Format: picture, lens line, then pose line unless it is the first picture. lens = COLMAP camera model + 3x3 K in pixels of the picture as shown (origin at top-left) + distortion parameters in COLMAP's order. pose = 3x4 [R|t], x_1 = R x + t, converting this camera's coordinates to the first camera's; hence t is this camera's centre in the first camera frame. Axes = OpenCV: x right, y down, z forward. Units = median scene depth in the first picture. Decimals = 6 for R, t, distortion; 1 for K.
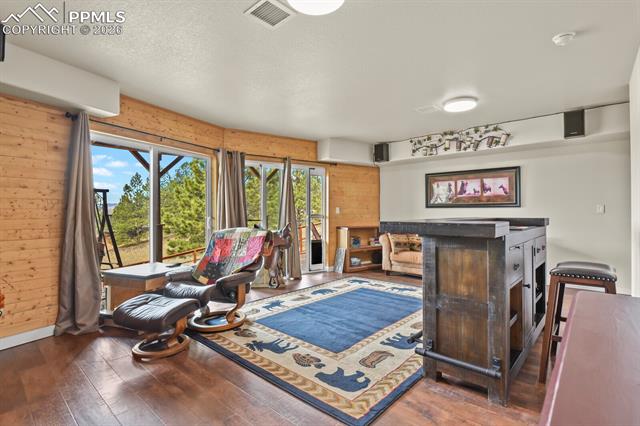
lens RADIAL K [[311.1, 0, 321.2], [0, 311.1, 212.6], [0, 0, 1]] dist [-0.009649, -0.002455]
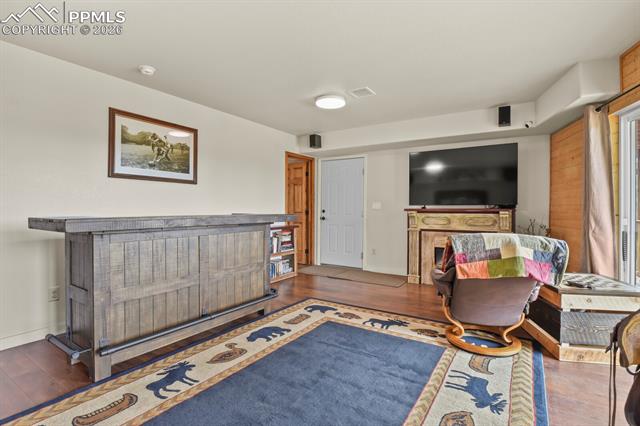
lens RADIAL K [[311.1, 0, 319.0], [0, 311.1, 210.5], [0, 0, 1]] dist [-0.009649, -0.002455]
pose [[-0.988502, -0.002050, -0.151192, 0.271014], [-0.002216, 0.999997, 0.000932, 0.007646], [0.151190, 0.001257, -0.988504, 2.172286]]
